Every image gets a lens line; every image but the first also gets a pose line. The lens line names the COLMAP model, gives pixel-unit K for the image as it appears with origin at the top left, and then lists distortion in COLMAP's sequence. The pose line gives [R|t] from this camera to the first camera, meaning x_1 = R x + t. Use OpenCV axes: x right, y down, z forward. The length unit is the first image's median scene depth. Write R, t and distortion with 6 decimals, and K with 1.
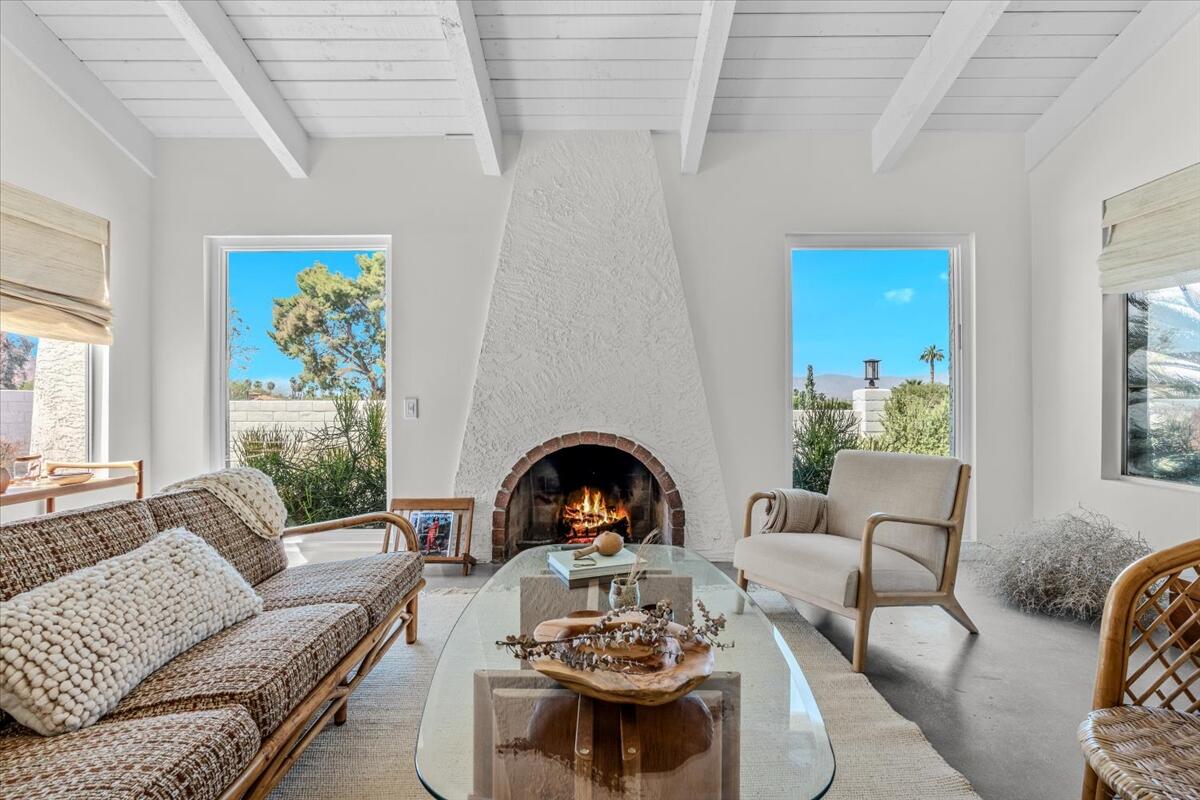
lens RADIAL K [[565.7, 0, 596.2], [0, 565.7, 405.0], [0, 0, 1]] dist [-0.000156, 0.000099]
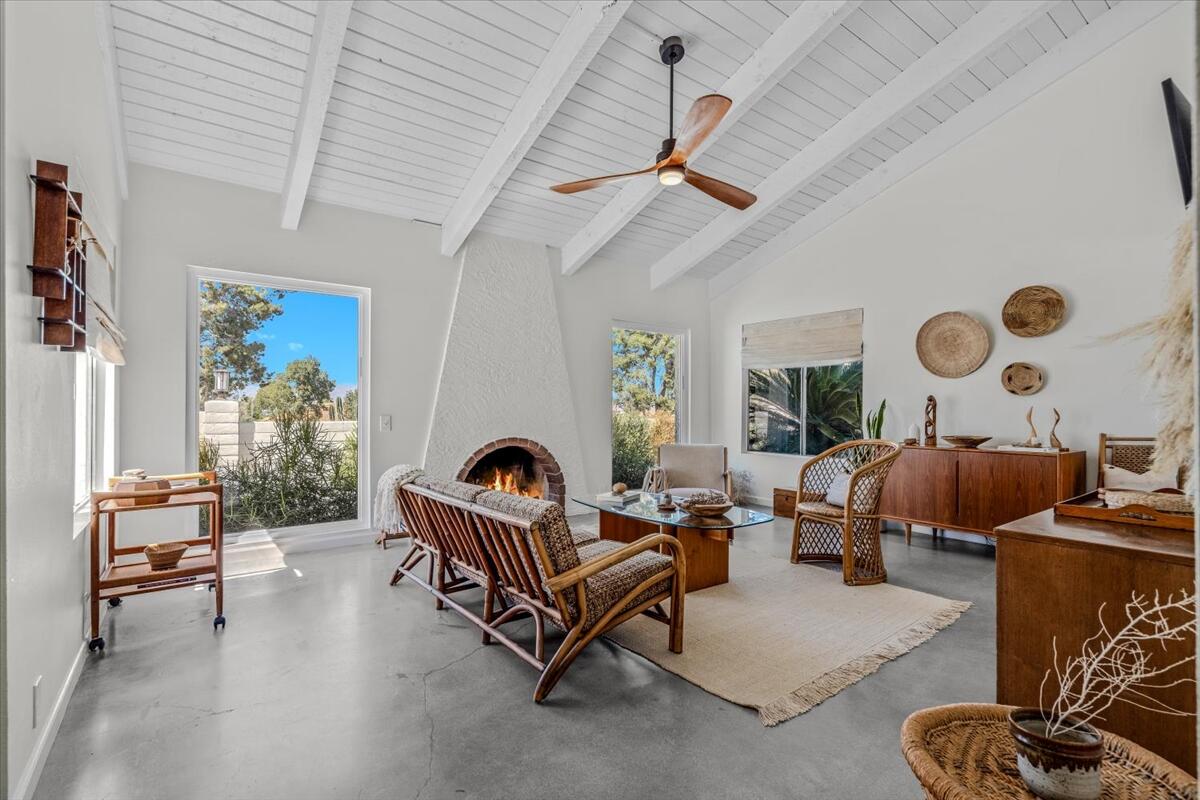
lens RADIAL K [[565.7, 0, 603.9], [0, 565.7, 406.4], [0, 0, 1]] dist [-0.000156, 0.000099]
pose [[0.793534, 0.008420, 0.608468, -0.740469], [-0.005046, 0.999961, -0.007257, -0.026291], [-0.608505, 0.002688, 0.793546, -0.351731]]
